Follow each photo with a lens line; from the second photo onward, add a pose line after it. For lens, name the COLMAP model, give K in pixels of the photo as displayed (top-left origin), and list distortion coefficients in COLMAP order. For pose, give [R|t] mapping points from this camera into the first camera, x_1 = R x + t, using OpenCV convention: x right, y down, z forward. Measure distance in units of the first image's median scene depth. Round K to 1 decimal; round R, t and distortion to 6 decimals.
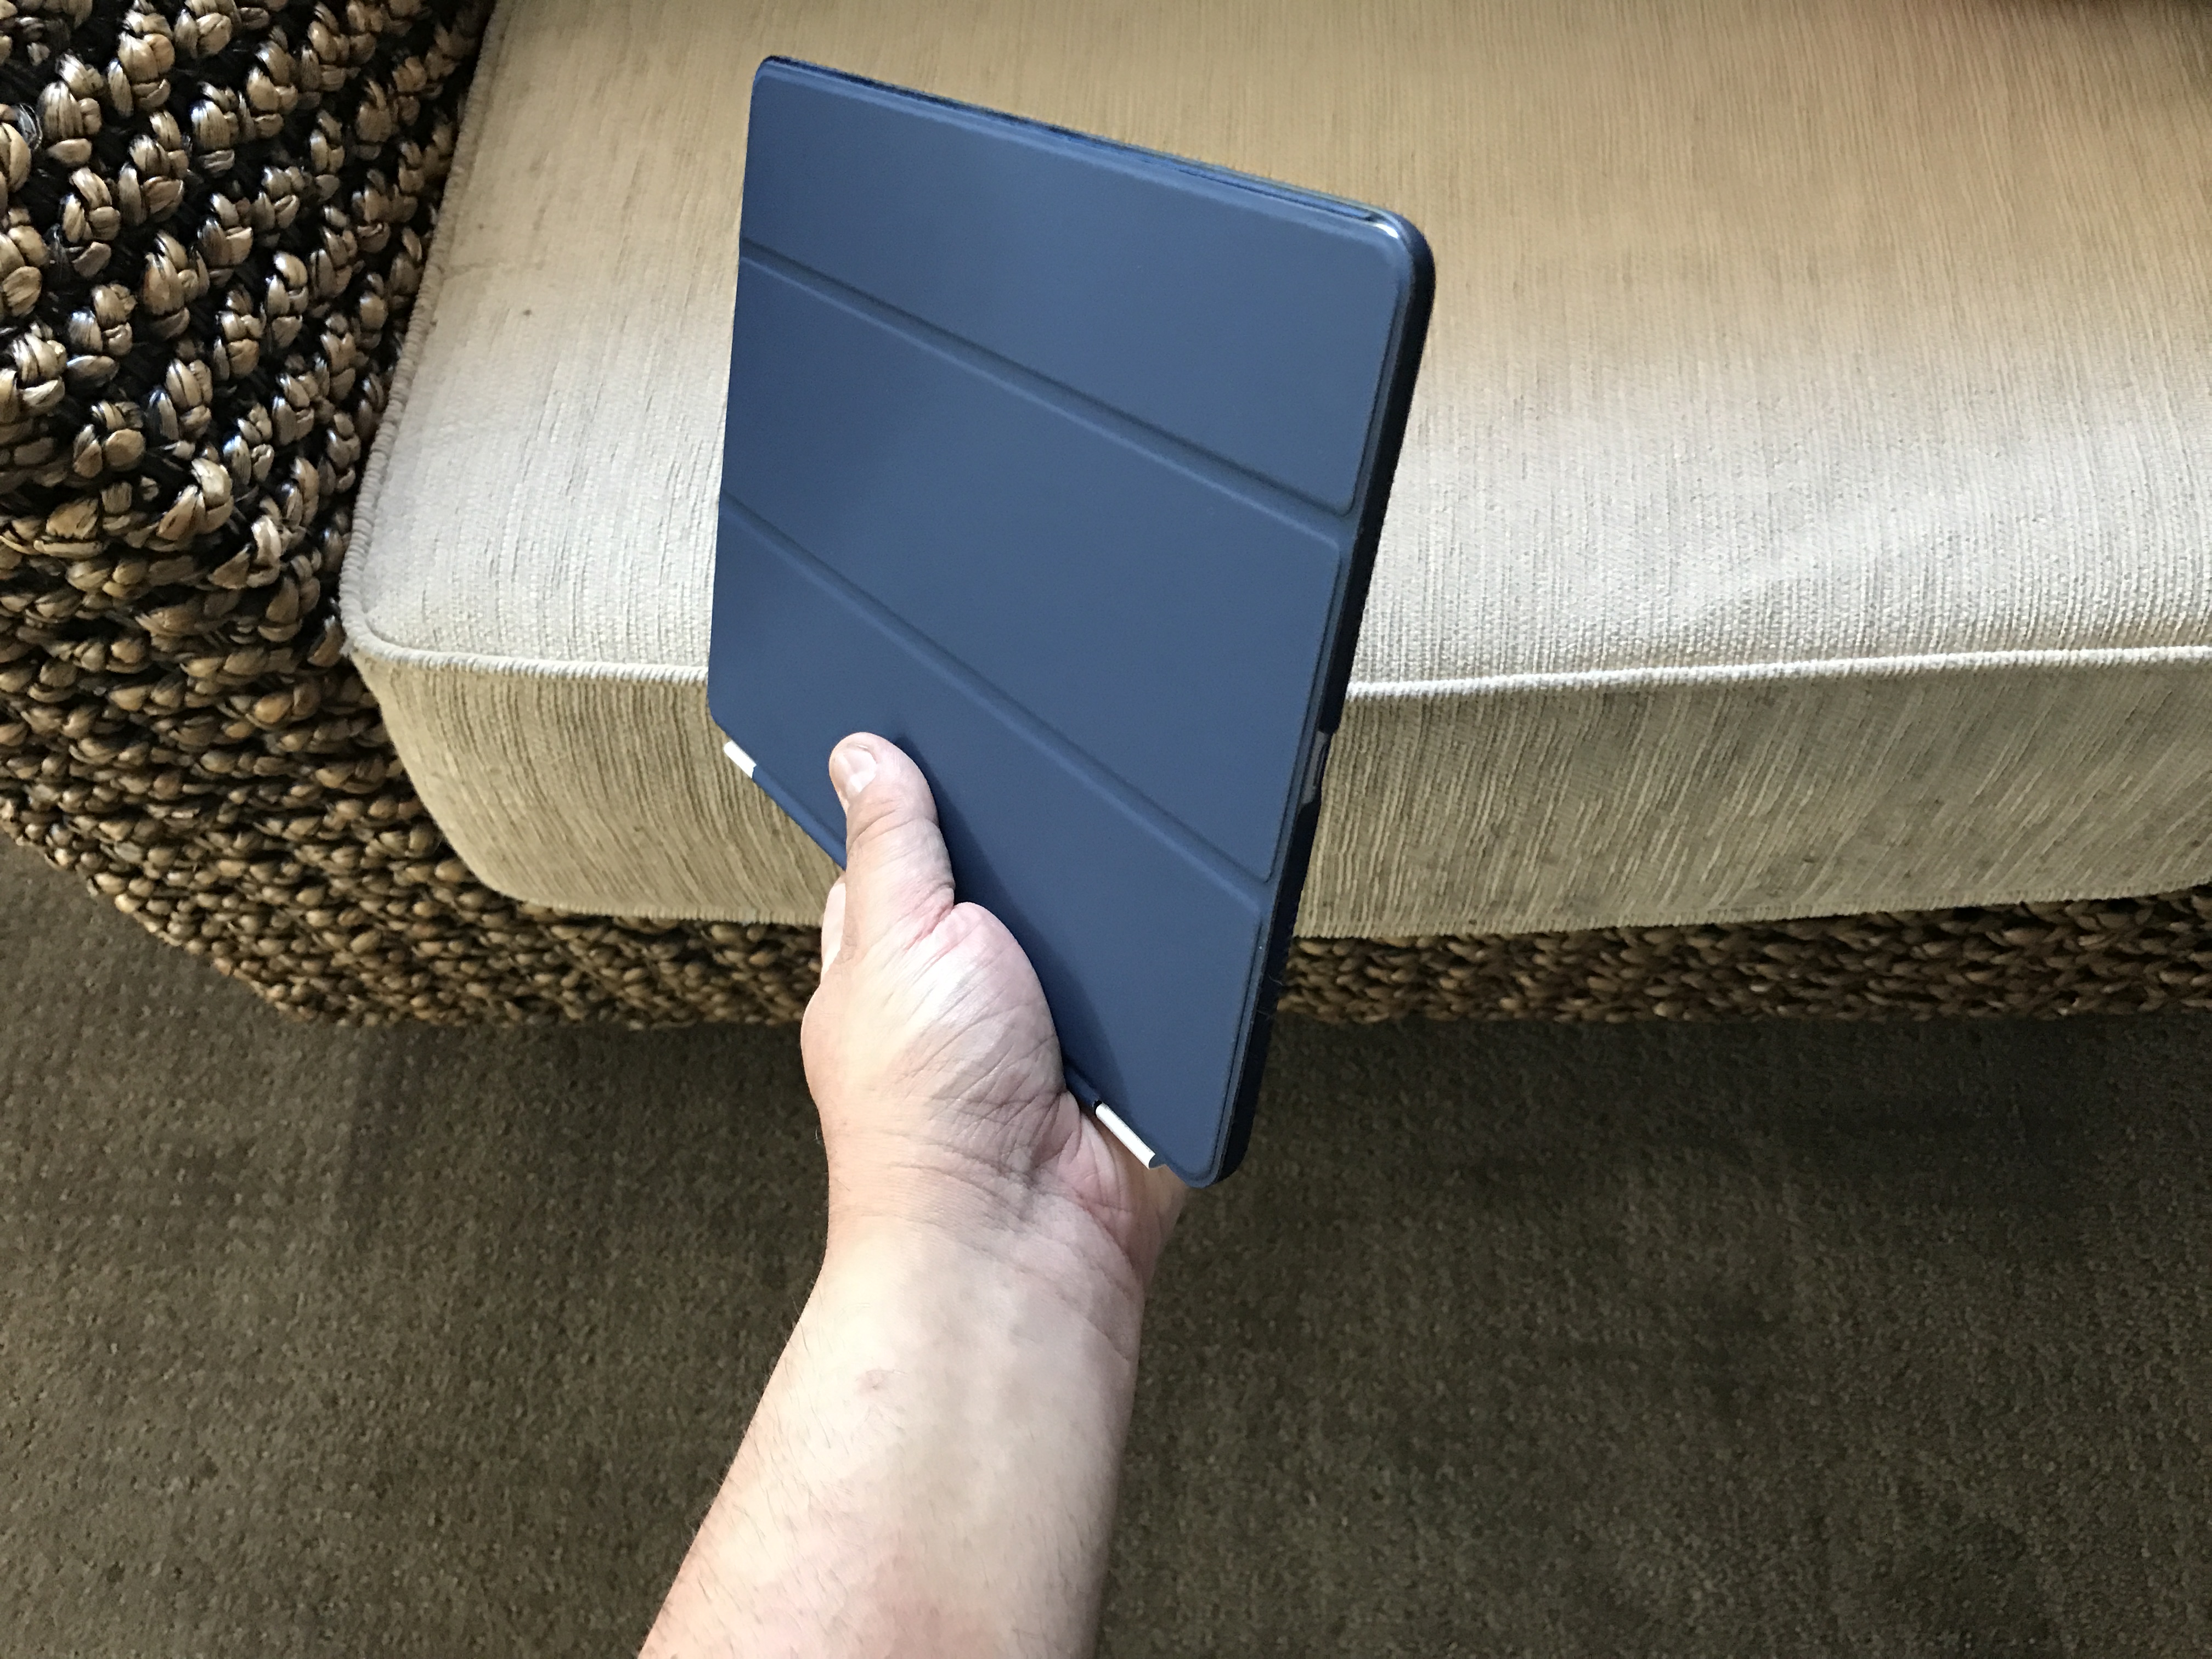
lens RADIAL K [[1841.2, 0, 1099.2], [0, 1841.2, 818.1], [0, 0, 1]] dist [-0.035707, 0.084952]
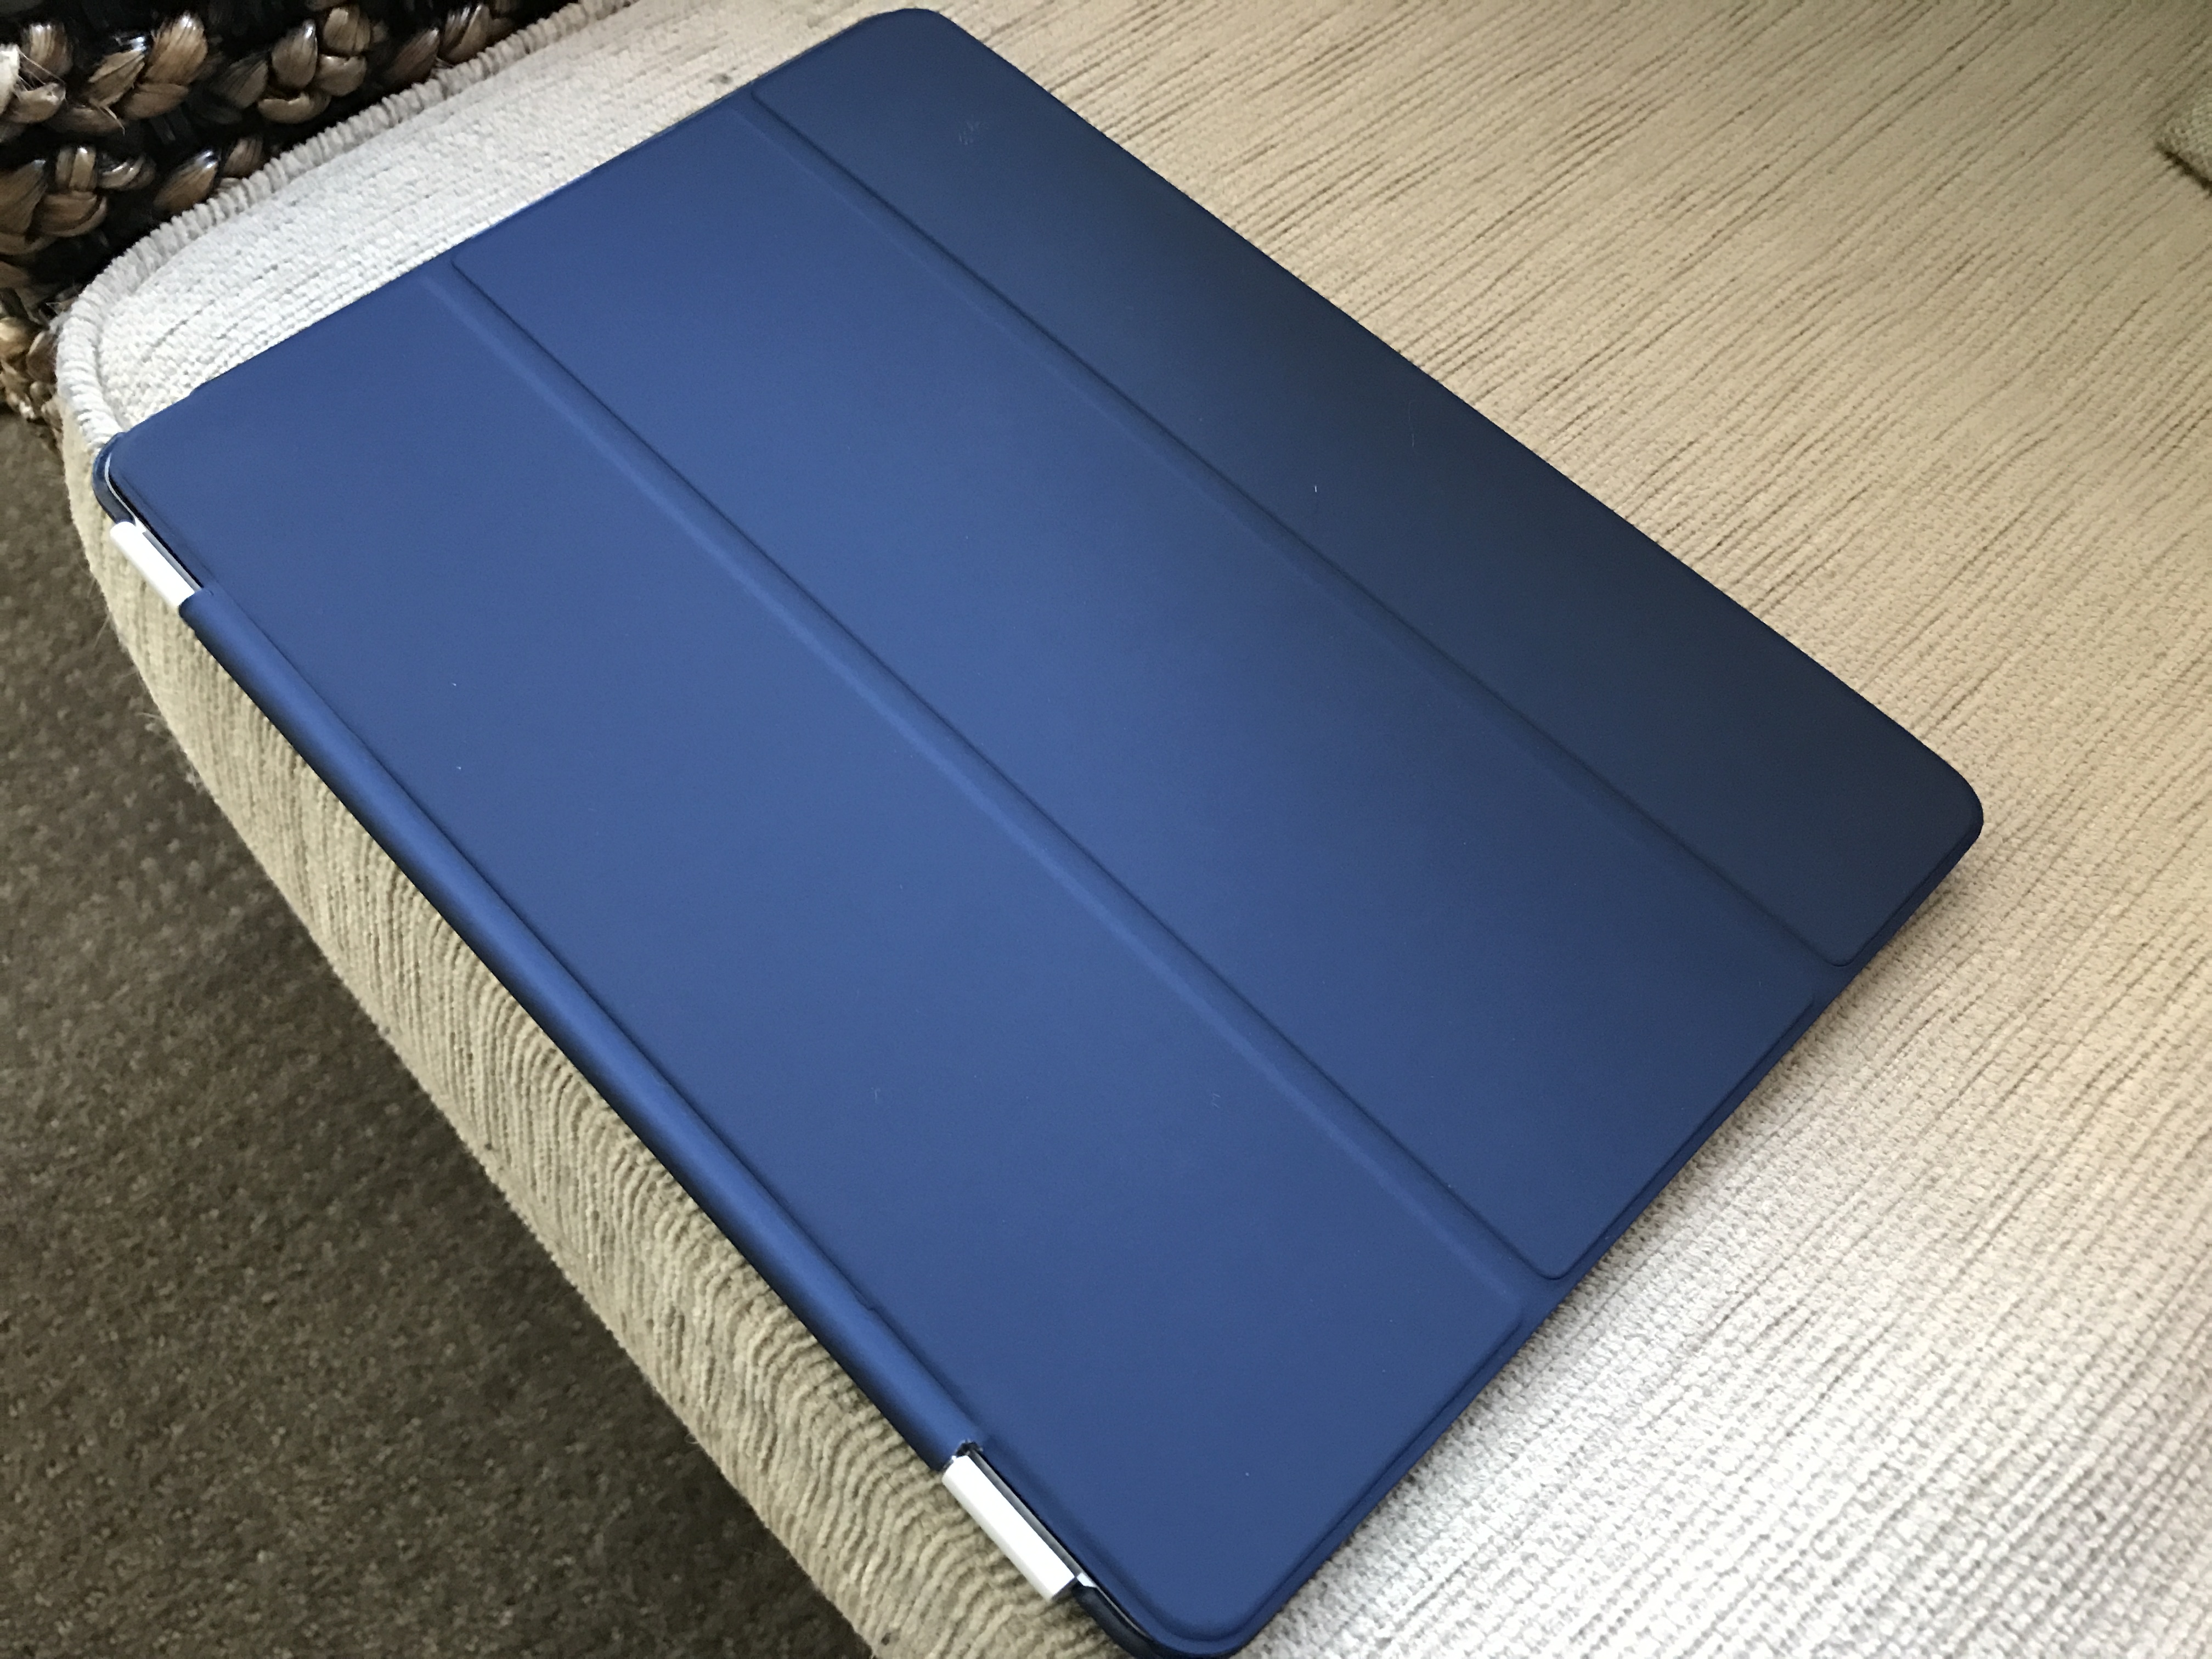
lens RADIAL K [[1836.9, 0, 1102.8], [0, 1836.9, 815.4], [0, 0, 1]] dist [-0.018879, 0.045407]
pose [[0.722545, 0.636314, -0.270246, 0.078060], [-0.645616, 0.760861, 0.065347, -0.203928], [0.247201, 0.127259, 0.960571, 0.490656]]
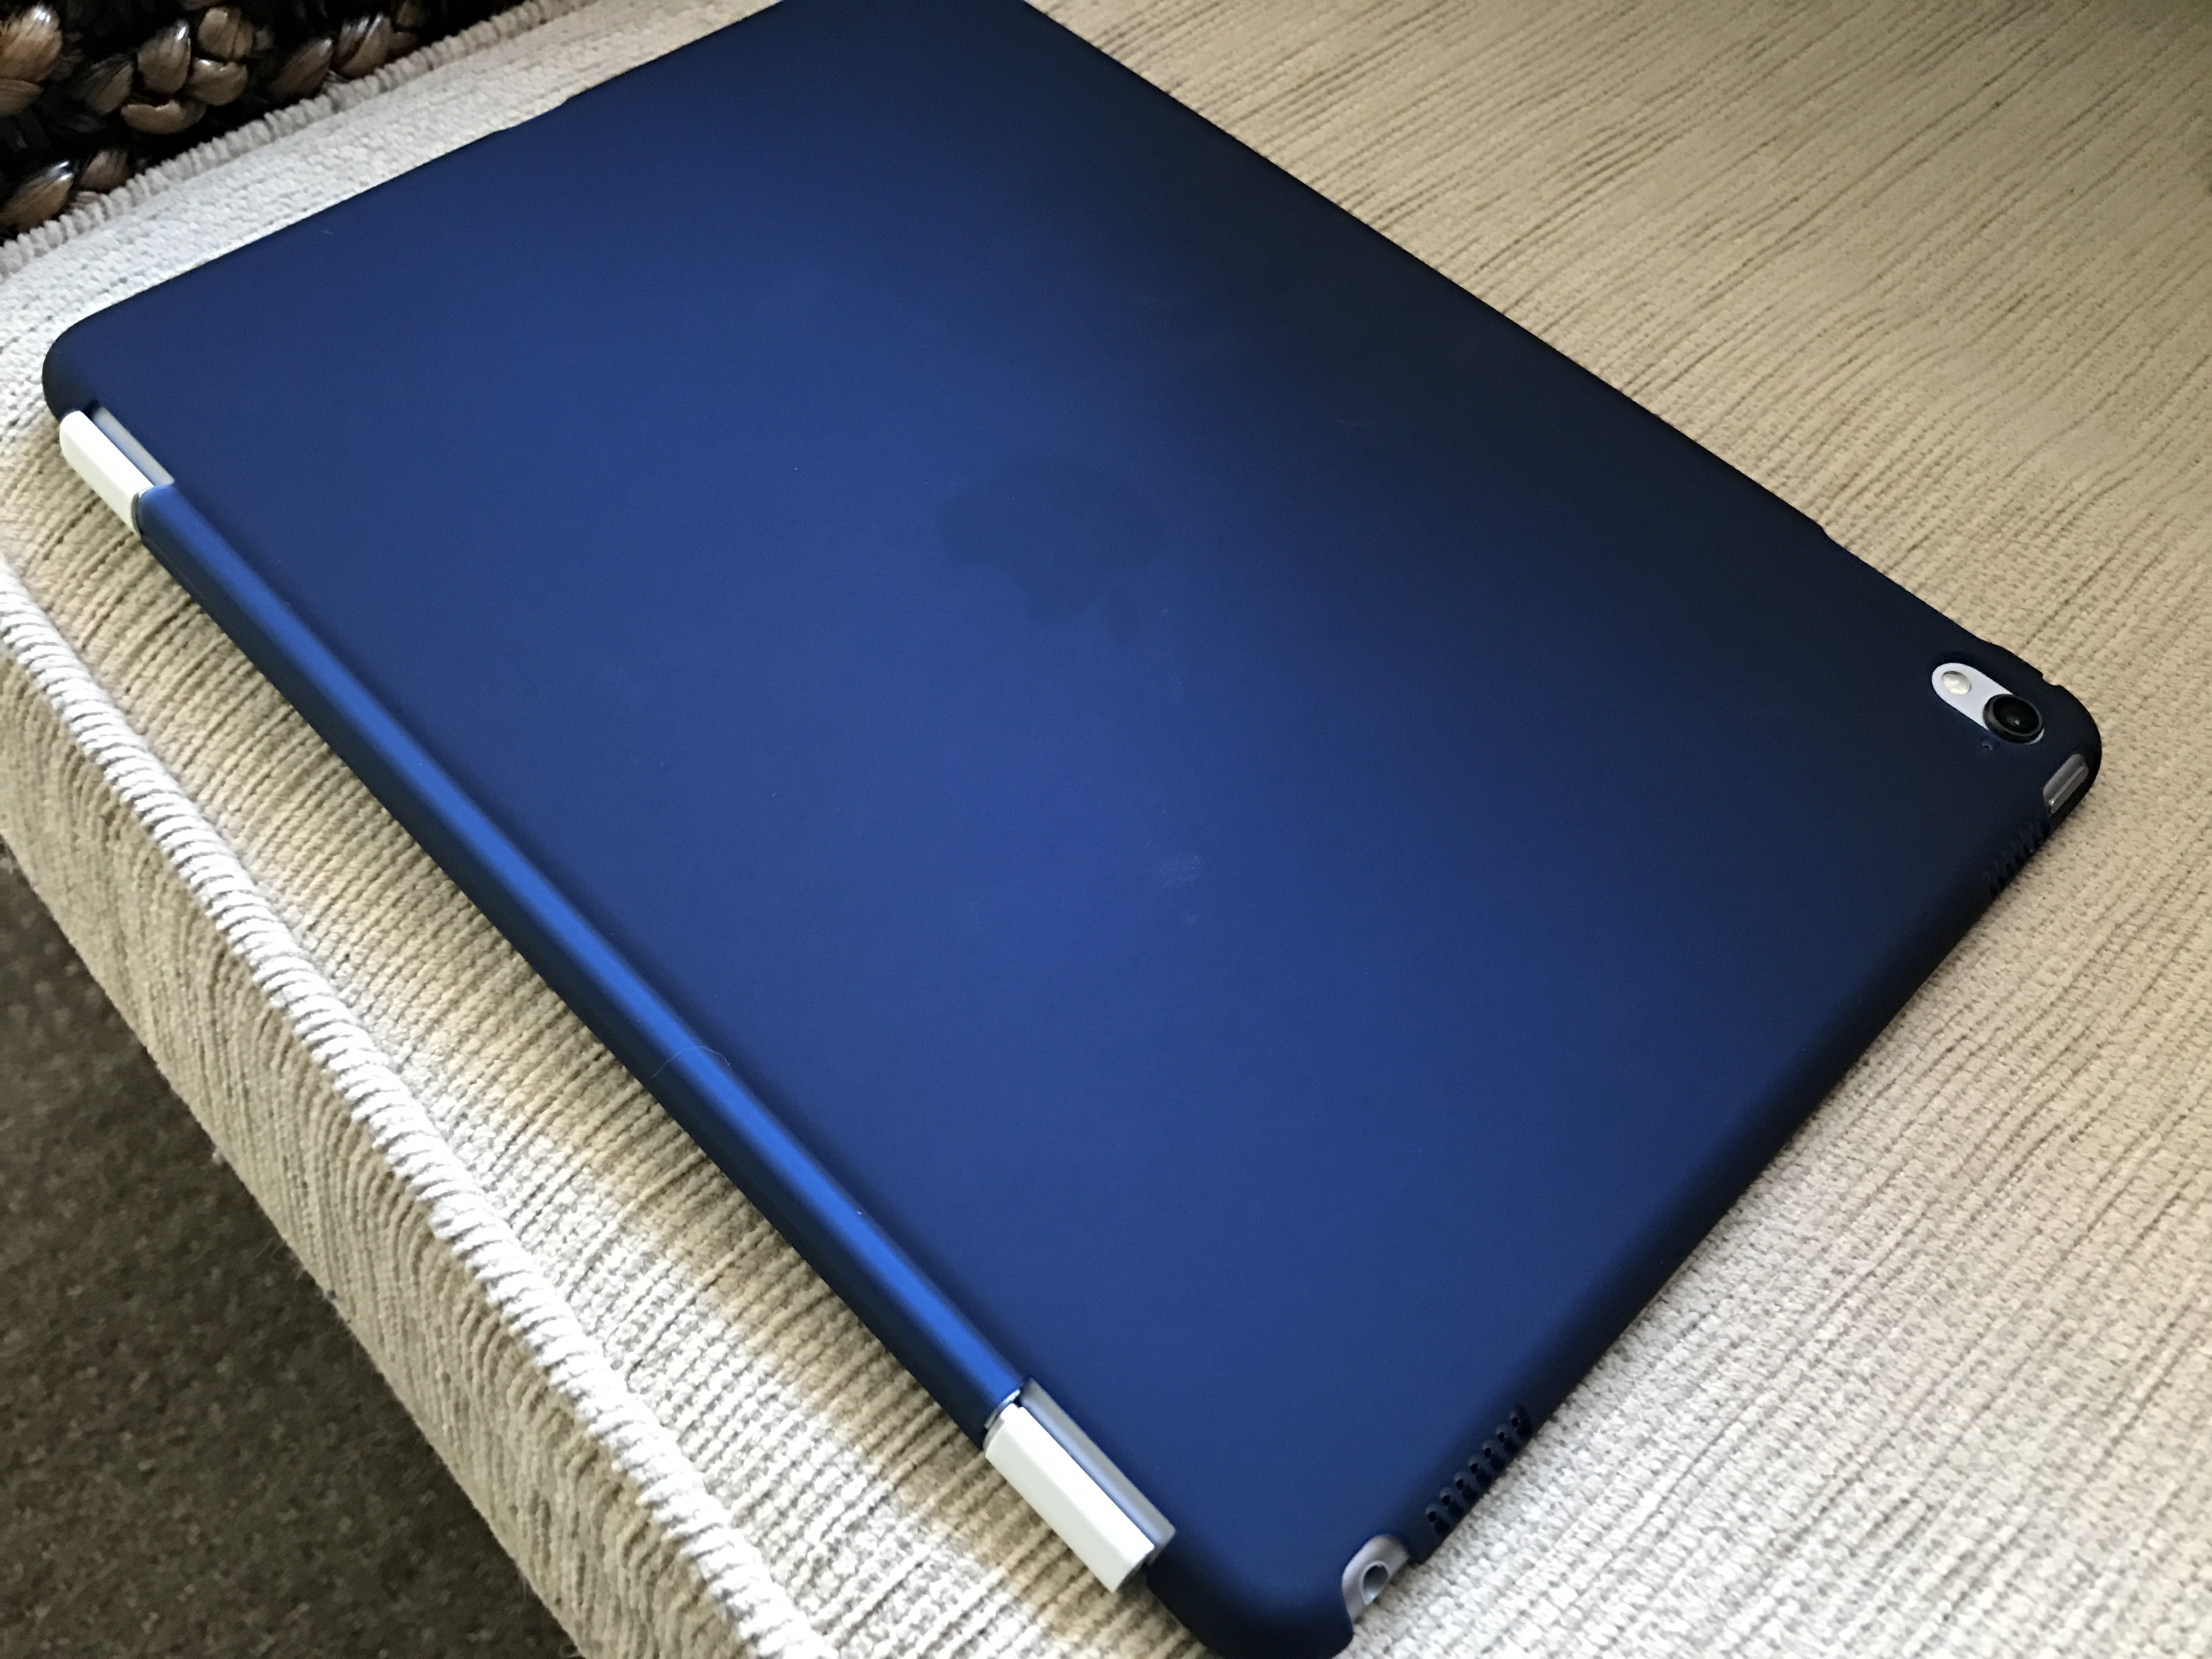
lens RADIAL K [[1851.7, 0, 1098.9], [0, 1851.7, 823.0], [0, 0, 1]] dist [0.001293, -0.001598]
pose [[0.724418, 0.617836, -0.305773, 0.071018], [-0.648661, 0.761077, 0.001042, -0.192357], [0.233360, 0.197588, 0.952104, 0.554221]]
